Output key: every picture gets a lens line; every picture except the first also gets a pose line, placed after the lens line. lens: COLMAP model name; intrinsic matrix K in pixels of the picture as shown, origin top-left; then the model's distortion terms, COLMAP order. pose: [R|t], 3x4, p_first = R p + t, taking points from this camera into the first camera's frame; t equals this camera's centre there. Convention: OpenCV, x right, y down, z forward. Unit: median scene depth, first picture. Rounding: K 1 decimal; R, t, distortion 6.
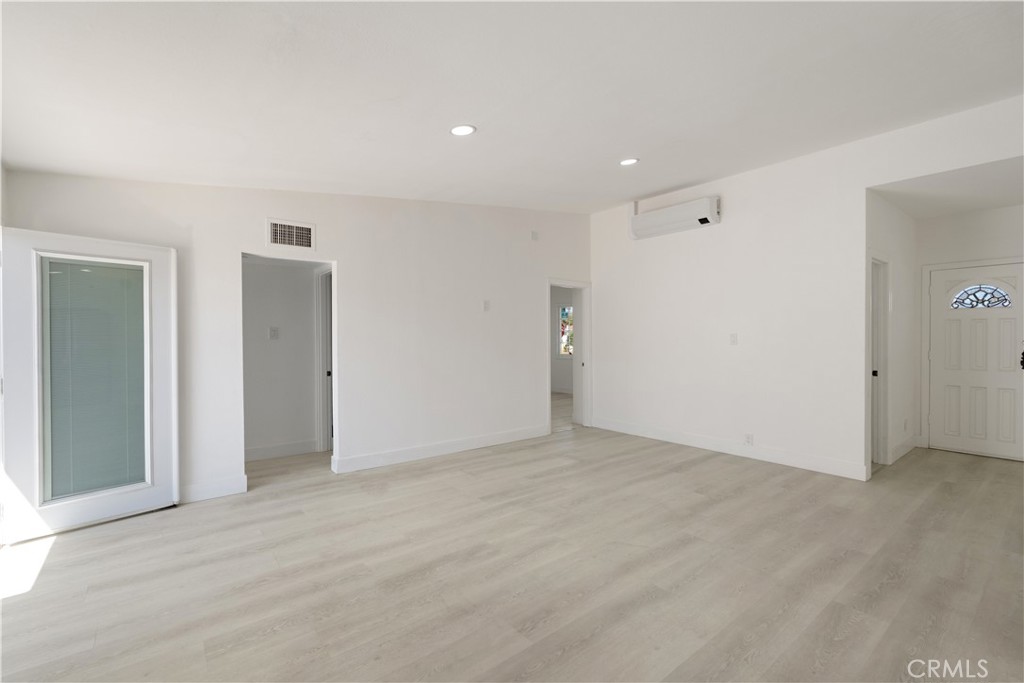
lens RADIAL K [[447.1, 0, 508.4], [0, 447.1, 340.1], [0, 0, 1]] dist [-0.007515, 0.000358]
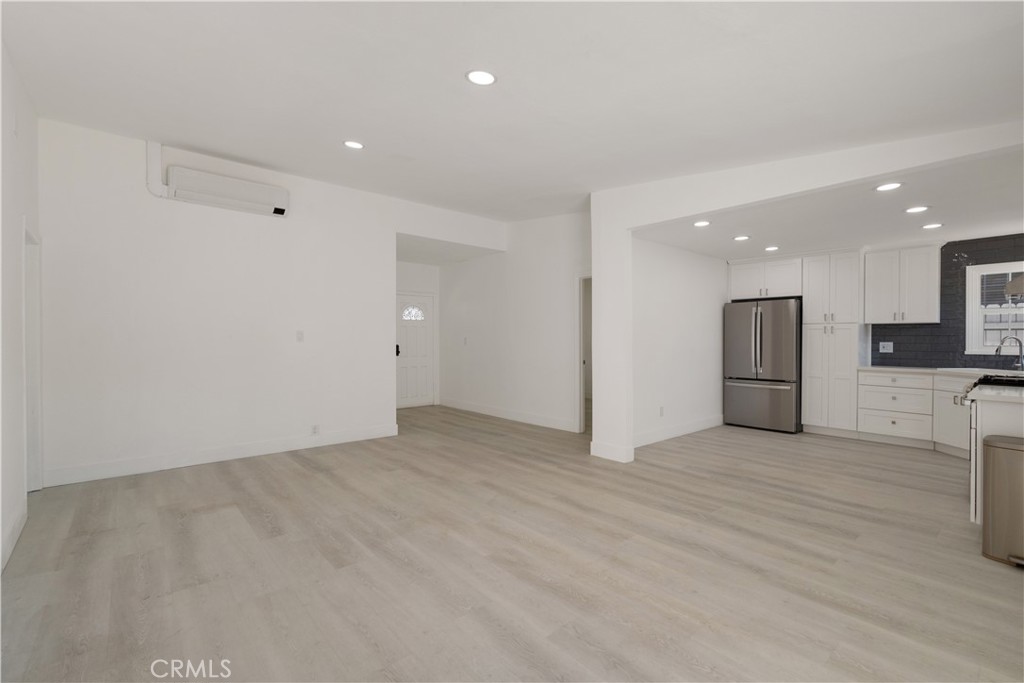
lens RADIAL K [[447.1, 0, 508.4], [0, 447.1, 340.1], [0, 0, 1]] dist [-0.007515, 0.000358]
pose [[-0.036053, 0.004337, 0.999340, -0.730421], [0.007883, 0.999961, -0.004055, 0.020039], [-0.999319, 0.007731, -0.036086, 0.762103]]
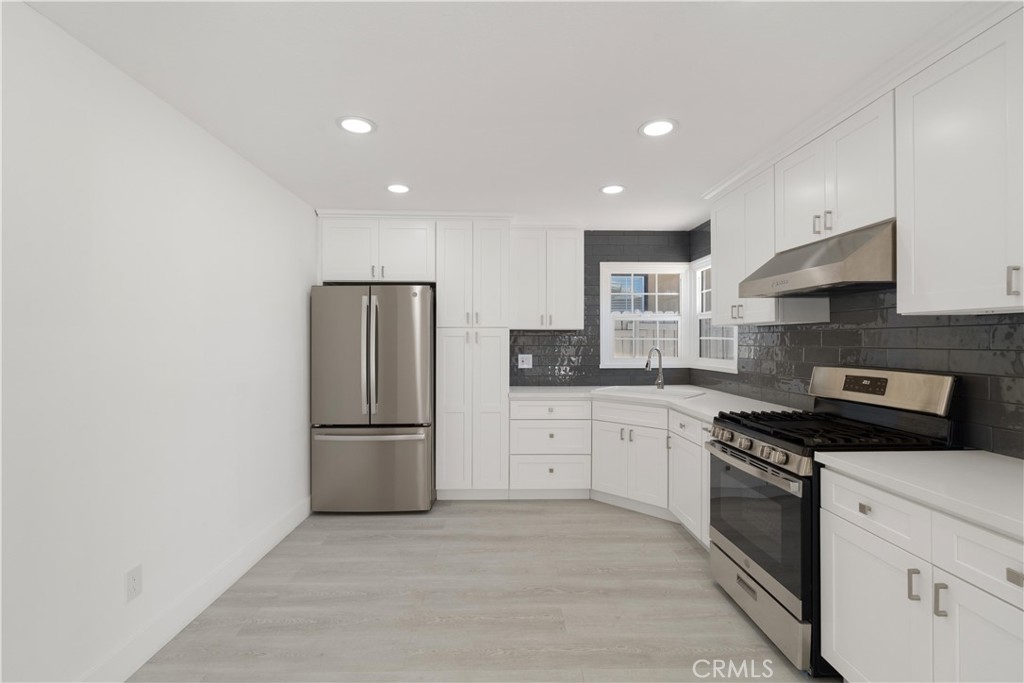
lens RADIAL K [[447.1, 0, 508.4], [0, 447.1, 340.1], [0, 0, 1]] dist [-0.007515, 0.000358]
pose [[-0.795968, 0.008877, 0.605273, 0.114426], [0.011598, 0.999933, 0.000588, -0.007385], [-0.605227, 0.007488, -0.796018, 0.336381]]
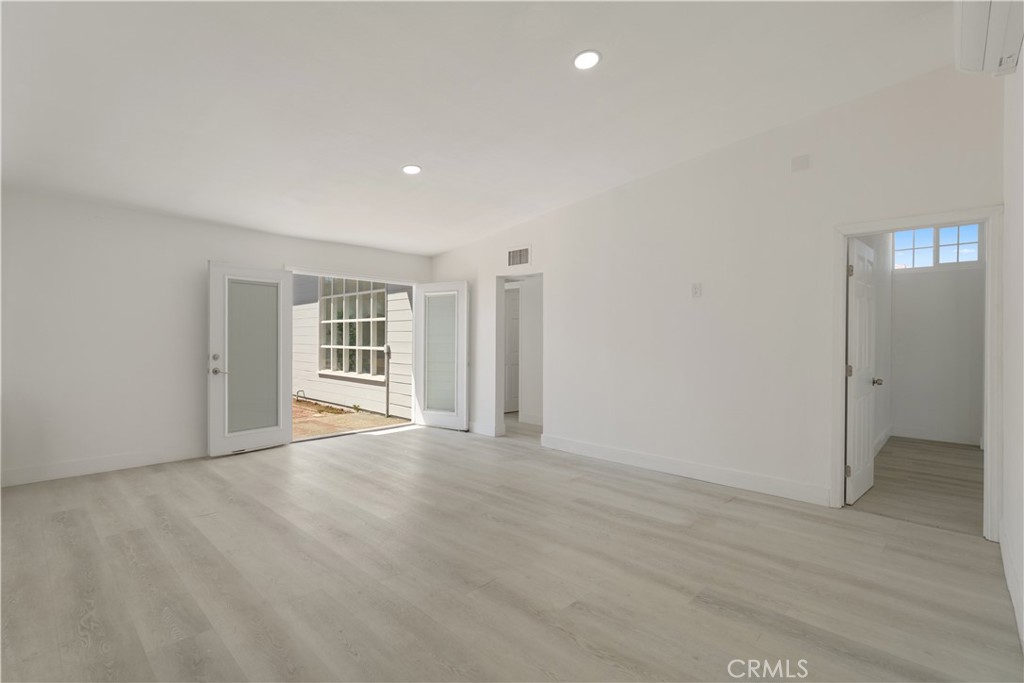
lens RADIAL K [[475.6, 0, 512.0], [0, 475.6, 341.5], [0, 0, 1]] dist [-0.000721, 0.000027]
pose [[0.141637, 0.006231, -0.989899, 1.019729], [-0.016090, 0.999863, 0.003991, 0.015599], [0.989788, 0.015362, 0.141718, 0.853775]]
